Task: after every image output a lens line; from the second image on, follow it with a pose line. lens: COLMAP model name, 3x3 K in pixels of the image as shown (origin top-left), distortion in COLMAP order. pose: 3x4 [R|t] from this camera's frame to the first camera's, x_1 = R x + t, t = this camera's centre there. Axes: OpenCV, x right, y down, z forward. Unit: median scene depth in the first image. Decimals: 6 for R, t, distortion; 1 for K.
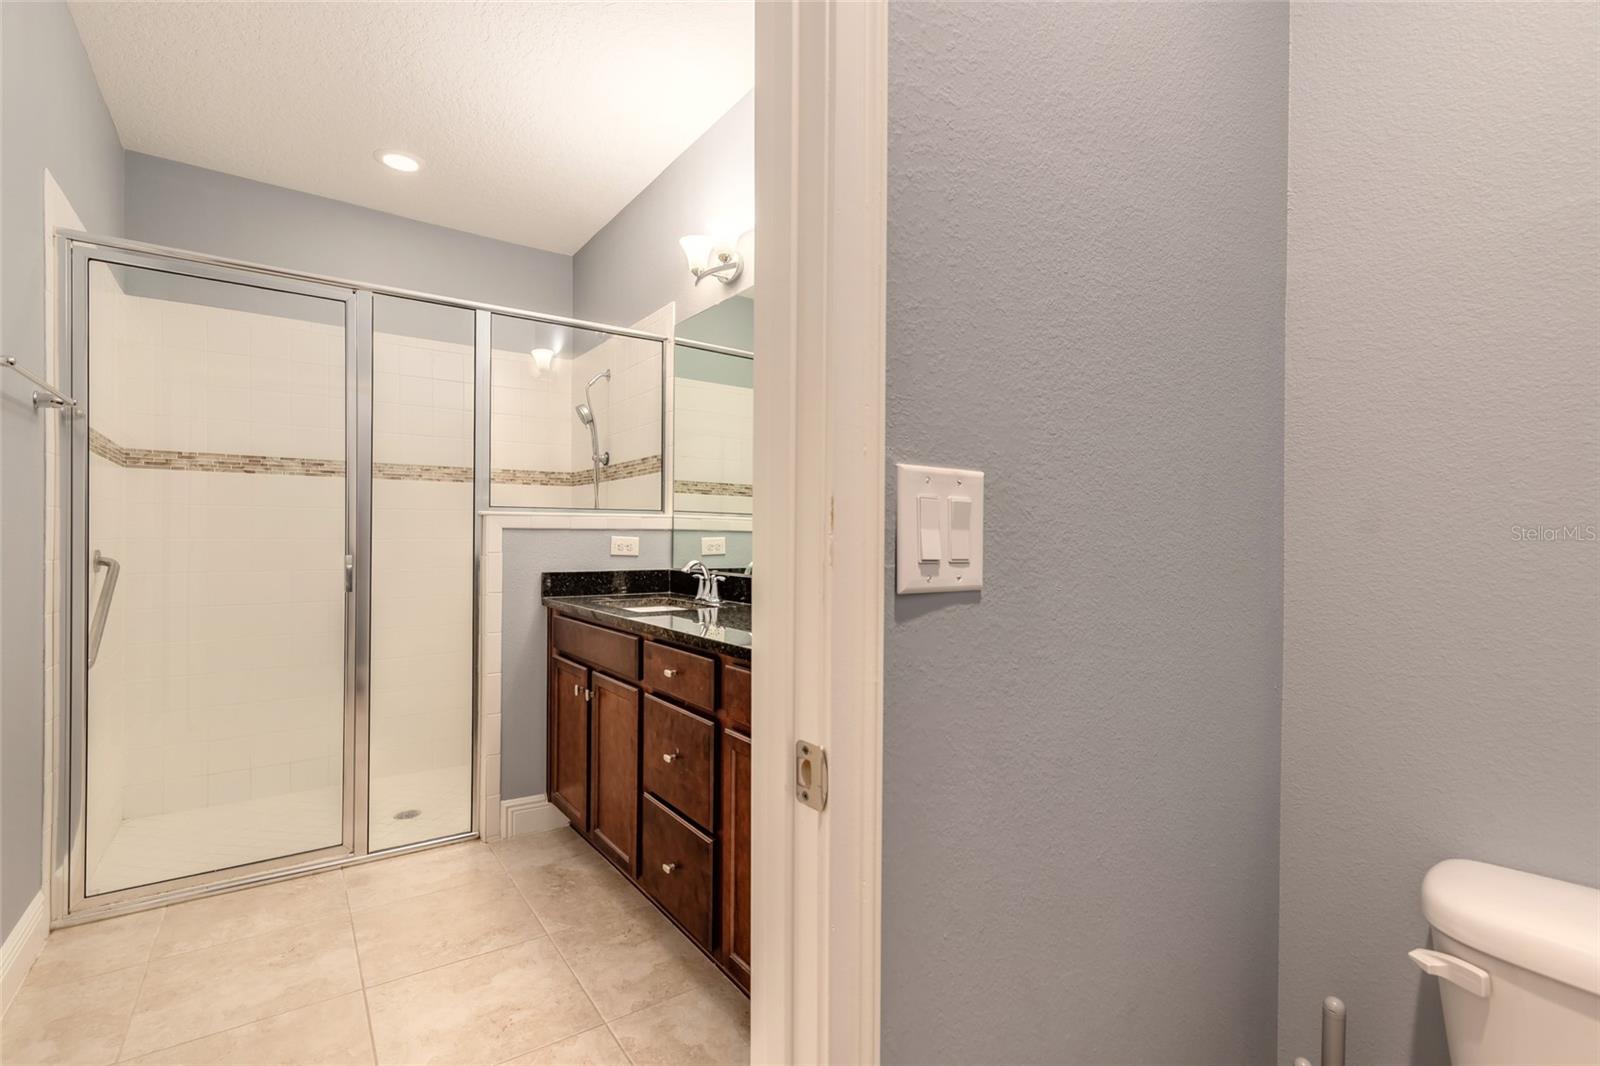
lens RADIAL K [[721.0, 0, 794.5], [0, 721.0, 537.4], [0, 0, 1]] dist [0.003016, -0.000017]
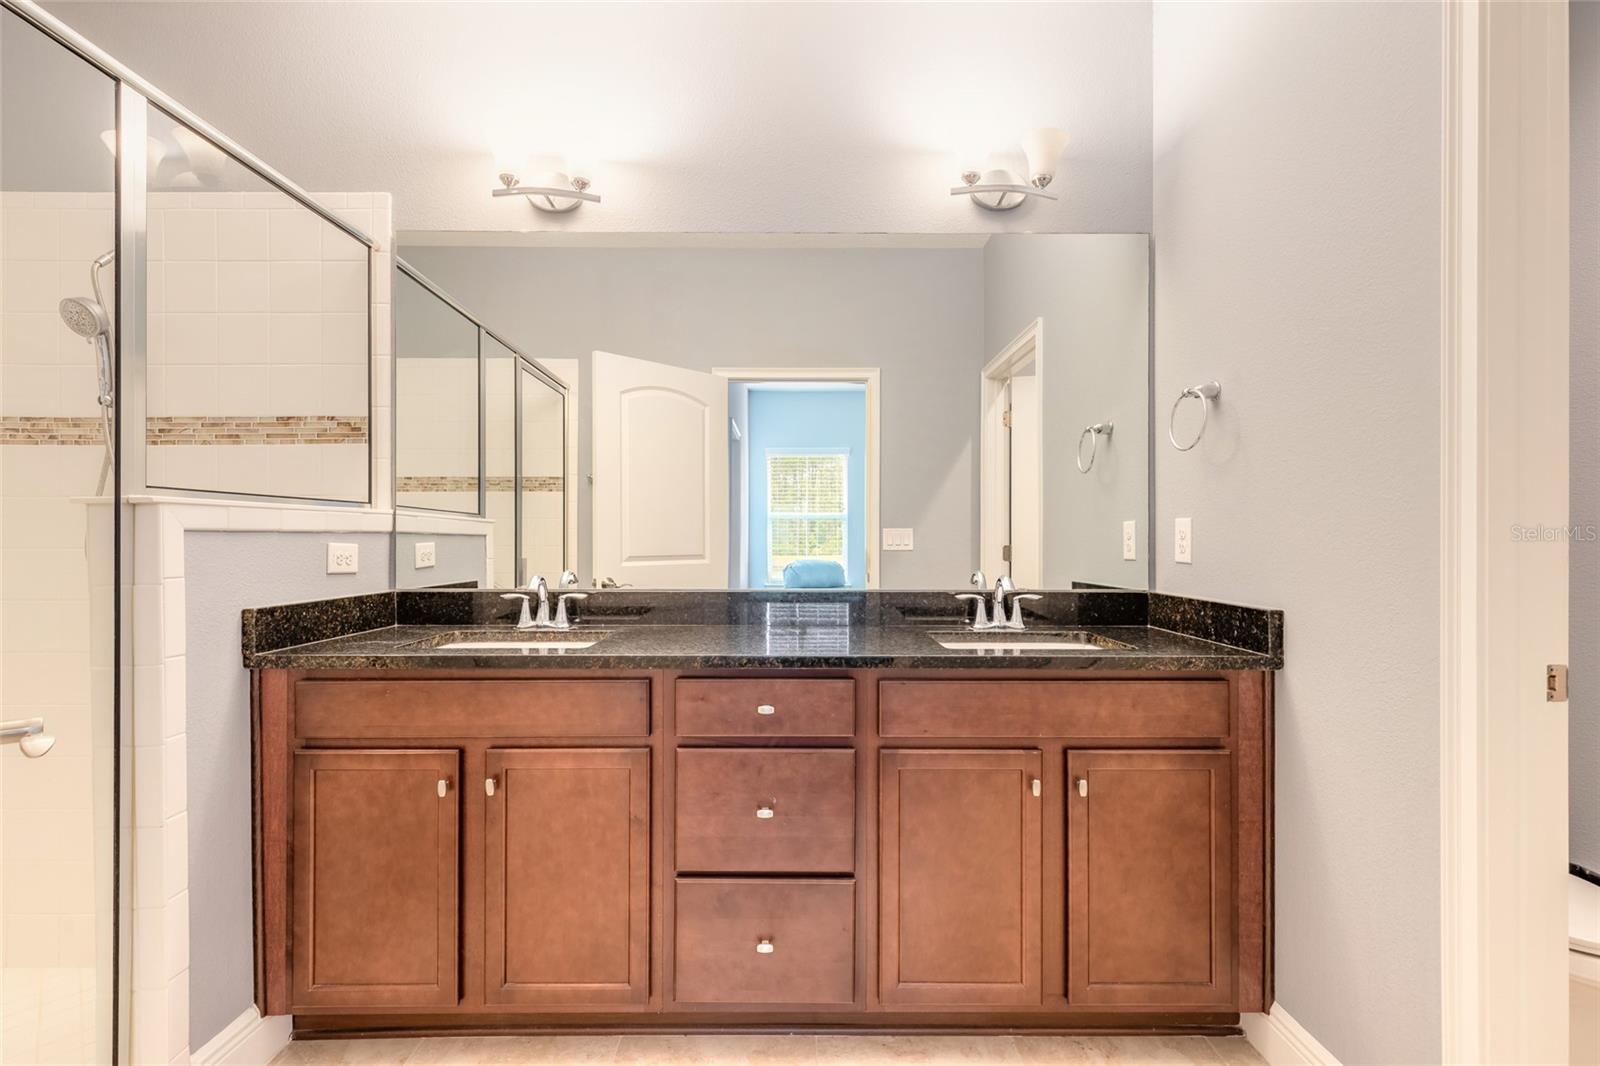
lens RADIAL K [[721.0, 0, 794.5], [0, 721.0, 537.4], [0, 0, 1]] dist [0.003016, -0.000017]
pose [[0.585070, -0.002785, 0.810978, -0.514991], [0.002445, 0.999996, 0.001670, -0.006081], [-0.810979, 0.001005, 0.585074, 0.308115]]
